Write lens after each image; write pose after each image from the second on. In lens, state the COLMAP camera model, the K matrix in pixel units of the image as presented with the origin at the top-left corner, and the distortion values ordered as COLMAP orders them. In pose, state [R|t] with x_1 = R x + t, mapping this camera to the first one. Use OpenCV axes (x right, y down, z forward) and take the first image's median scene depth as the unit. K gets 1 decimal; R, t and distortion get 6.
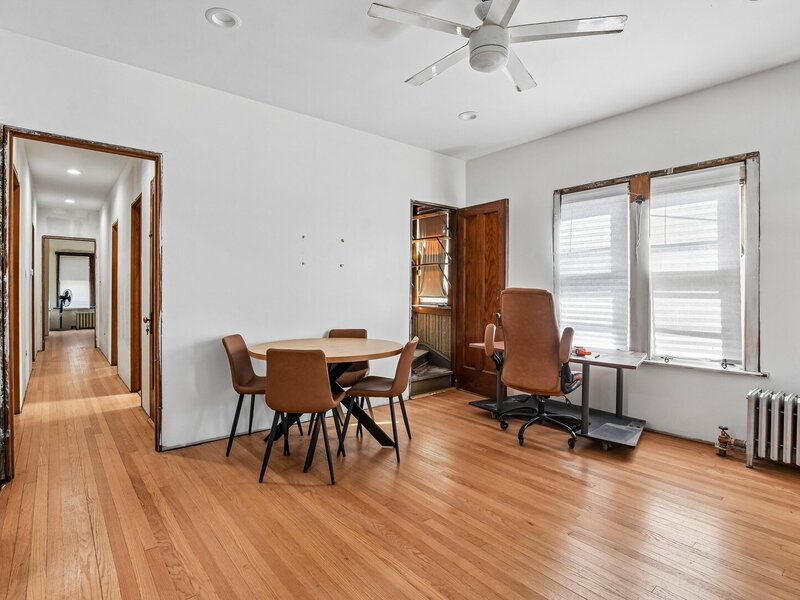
lens RADIAL K [[428.3, 0, 399.6], [0, 428.3, 293.5], [0, 0, 1]] dist [-0.006978, -0.001115]
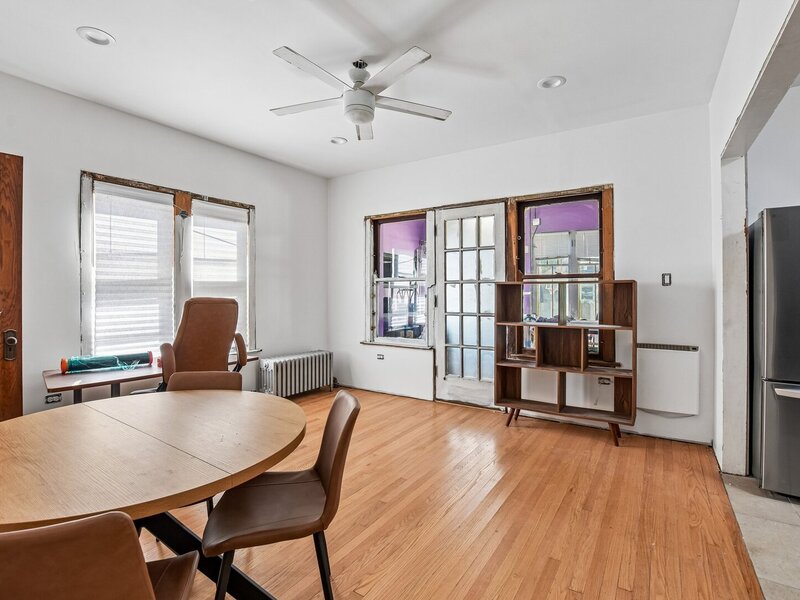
lens RADIAL K [[408.6, 0, 400.1], [0, 408.6, 296.4], [0, 0, 1]] dist [-0.032002, 0.002865]
pose [[-0.311178, -0.014501, 0.950241, -0.571577], [0.009523, 0.999786, 0.018375, -0.021972], [-0.950304, 0.014767, -0.310974, 0.755580]]
